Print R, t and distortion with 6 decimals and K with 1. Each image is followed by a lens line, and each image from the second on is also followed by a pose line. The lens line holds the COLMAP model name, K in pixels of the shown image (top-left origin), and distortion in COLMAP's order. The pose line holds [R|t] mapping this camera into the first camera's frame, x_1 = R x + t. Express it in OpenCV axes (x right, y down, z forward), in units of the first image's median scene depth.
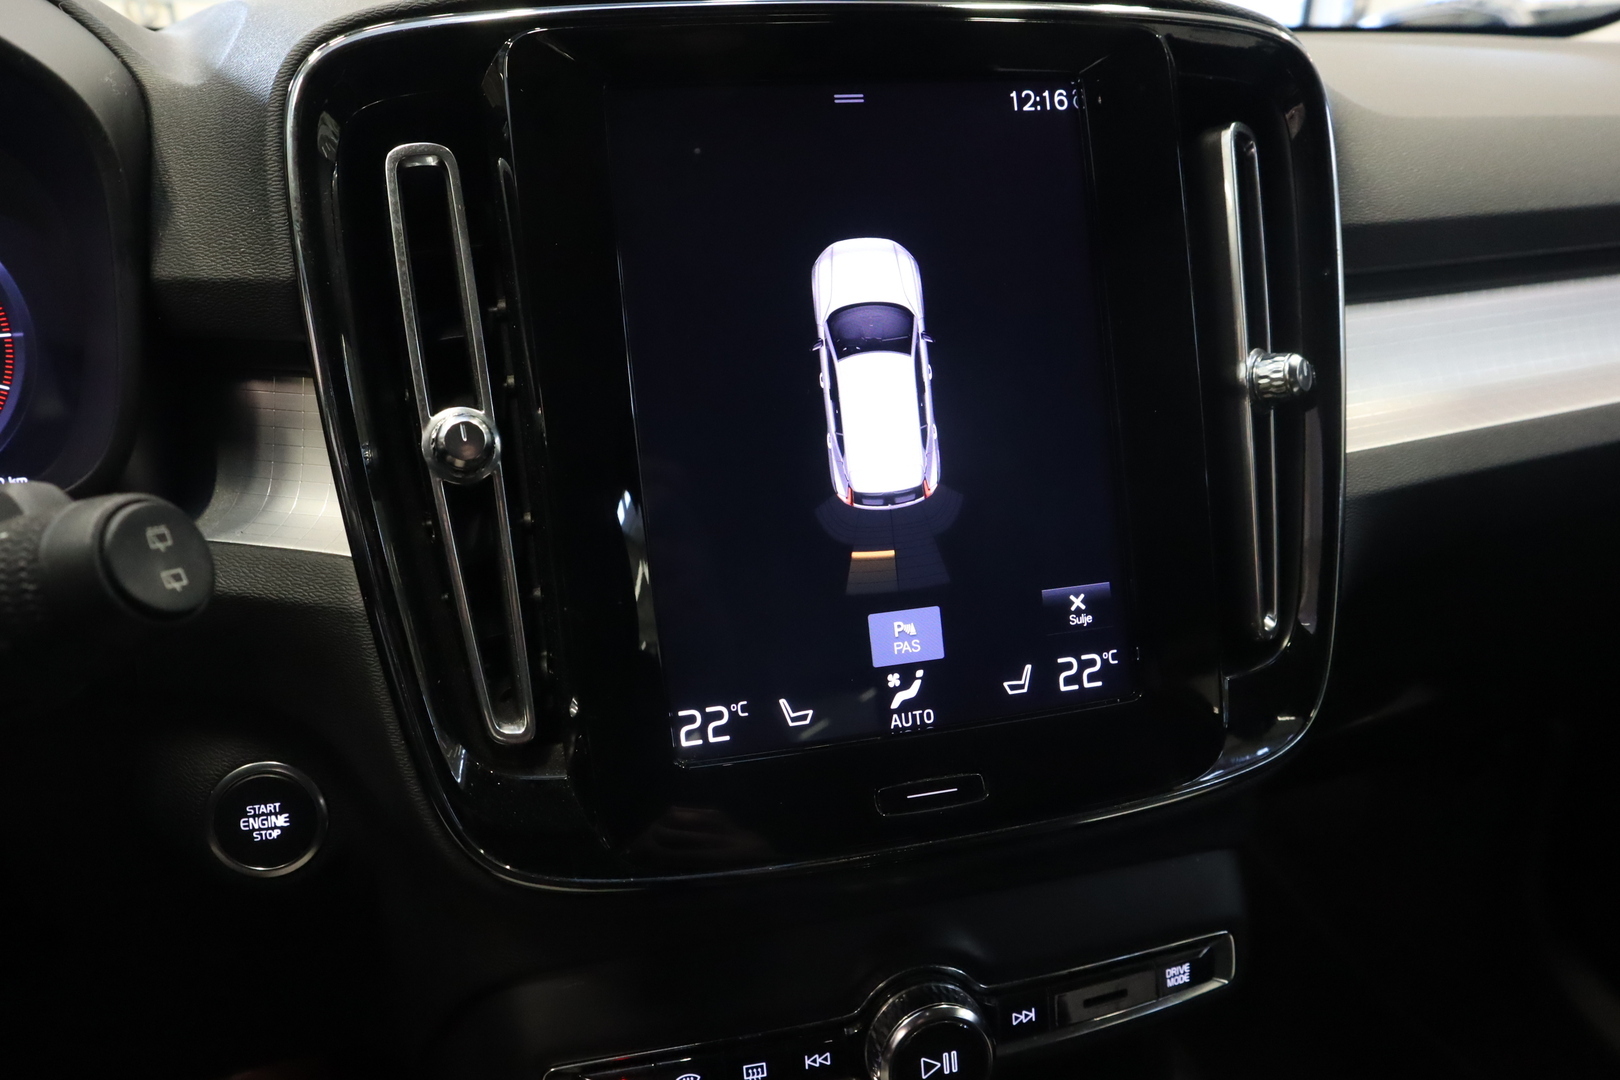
lens RADIAL K [[1118.6, 0, 810.0], [0, 1118.6, 540.0], [0, 0, 1]] dist [-0.003355, 0.000031]
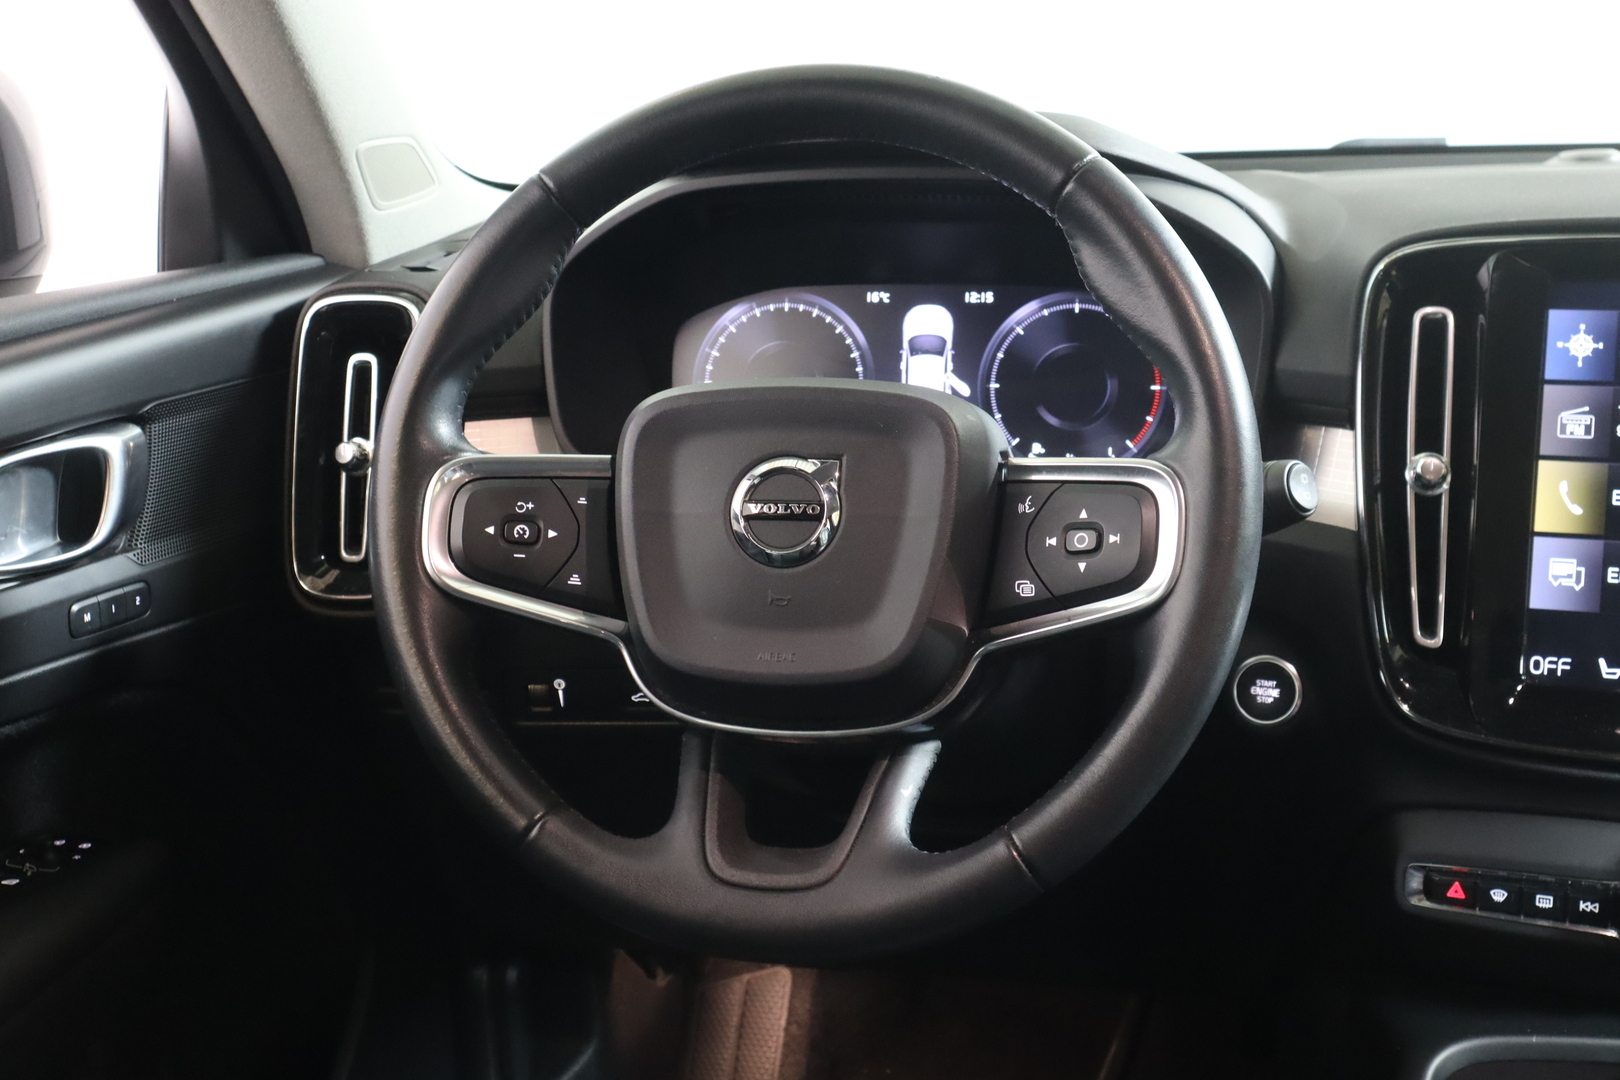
lens RADIAL K [[2030.8, 0, 786.8], [0, 2030.8, 534.7], [0, 0, 1]] dist [0.000847, 0.009953]
pose [[0.821560, 0.128911, -0.555357, 0.568241], [-0.199035, 0.977665, -0.067501, 0.372066], [0.534251, 0.165991, 0.828868, -1.908014]]
